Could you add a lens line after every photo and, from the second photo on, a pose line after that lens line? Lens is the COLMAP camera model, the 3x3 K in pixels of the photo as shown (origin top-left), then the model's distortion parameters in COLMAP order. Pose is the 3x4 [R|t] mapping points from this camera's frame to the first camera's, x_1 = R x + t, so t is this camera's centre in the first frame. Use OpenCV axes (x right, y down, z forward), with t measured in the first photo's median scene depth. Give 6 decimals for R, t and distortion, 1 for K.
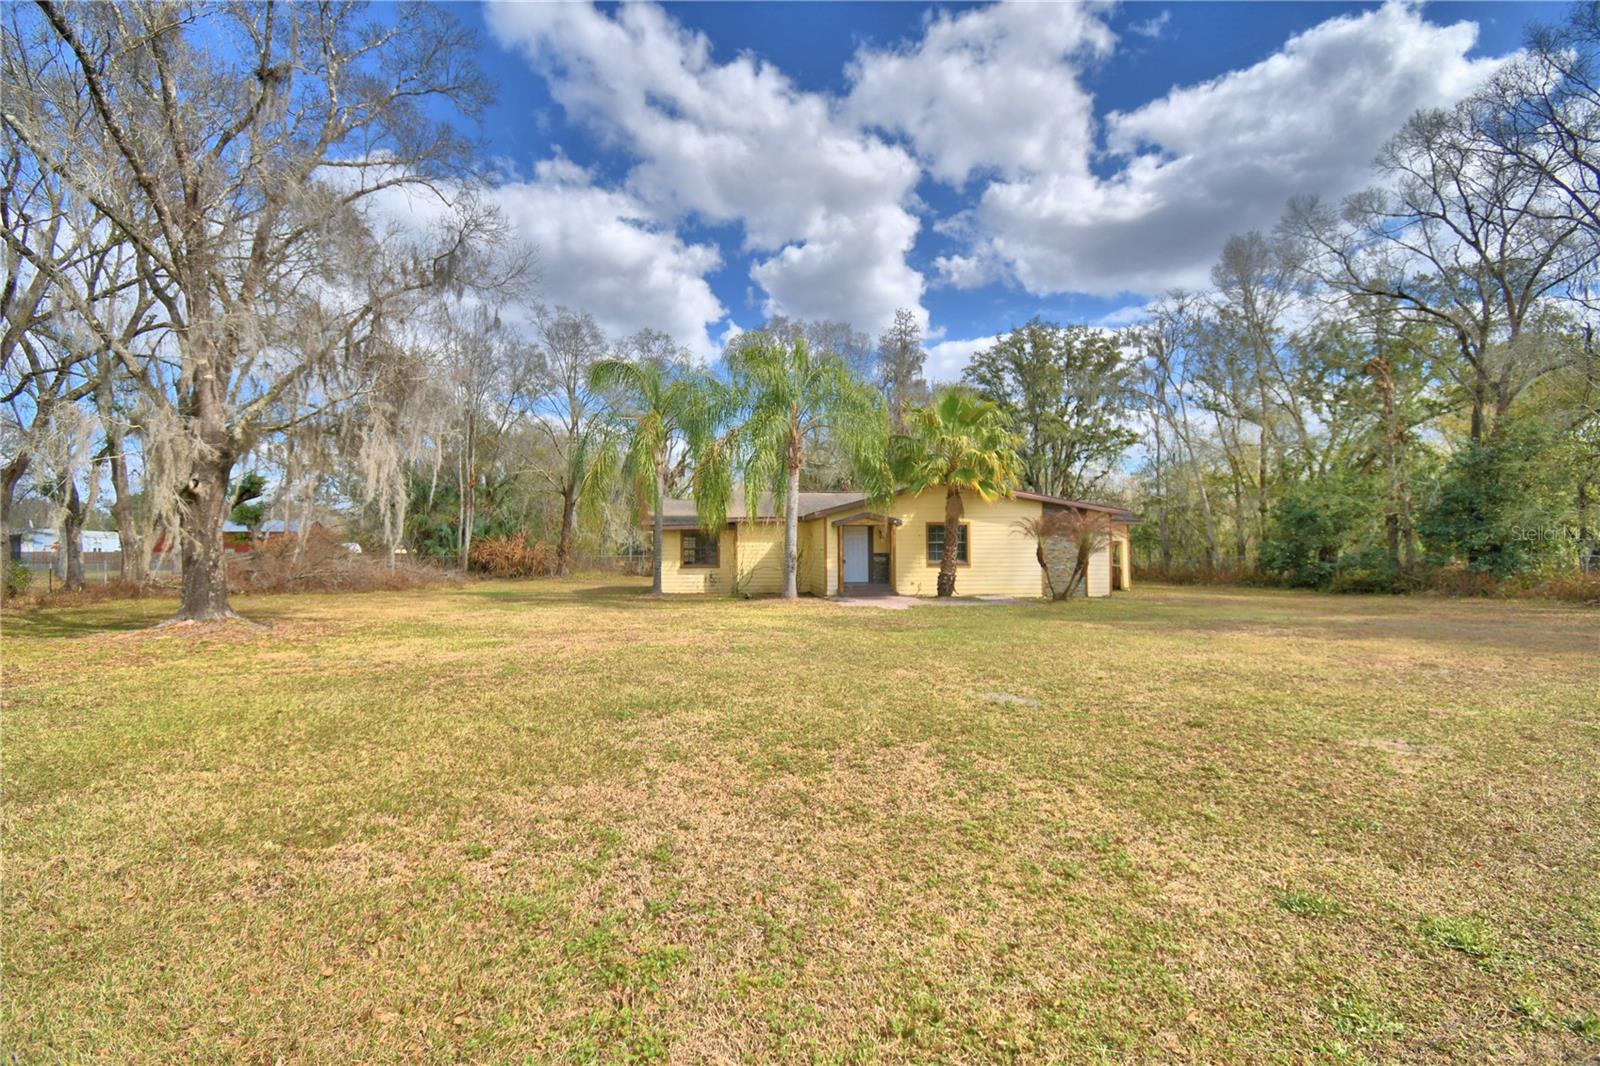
lens RADIAL K [[684.4, 0, 800.0], [0, 684.4, 533.0], [0, 0, 1]] dist [0.014709, -0.026364]
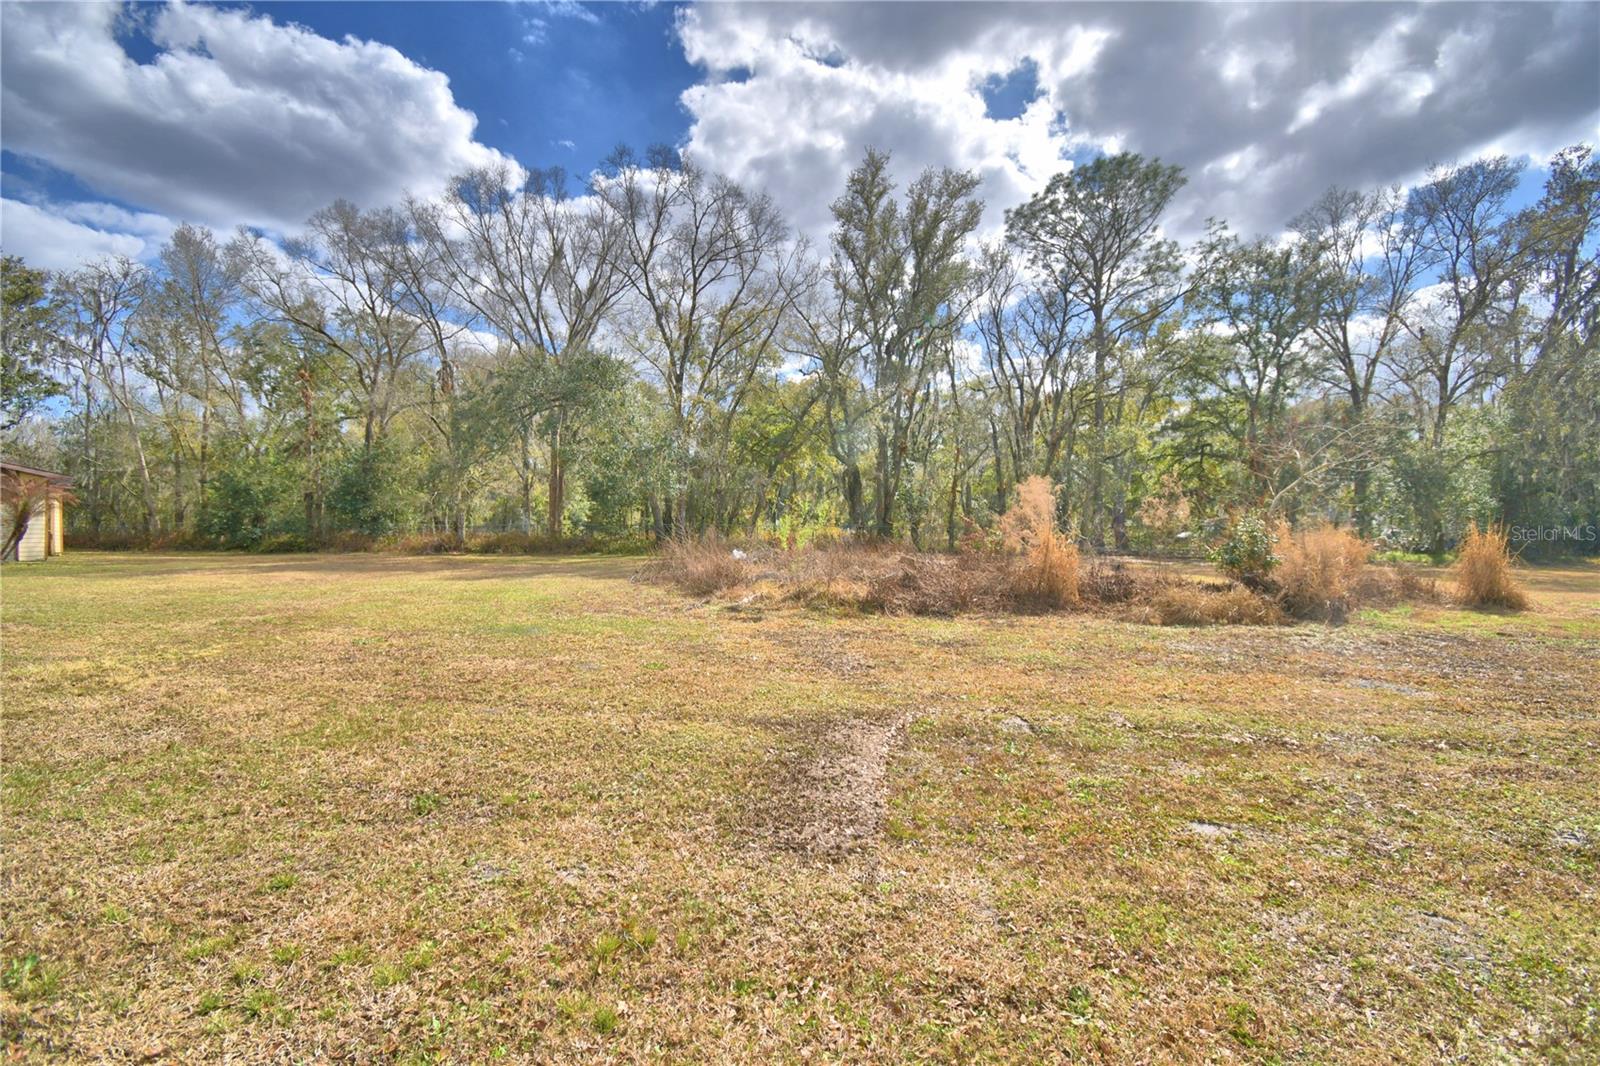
lens RADIAL K [[684.4, 0, 800.0], [0, 684.4, 533.0], [0, 0, 1]] dist [0.014709, -0.026364]
pose [[0.249223, -0.002851, 0.968442, -0.142109], [-0.043369, 0.998960, 0.014101, -0.006250], [-0.967474, -0.045515, 0.248841, -0.199560]]
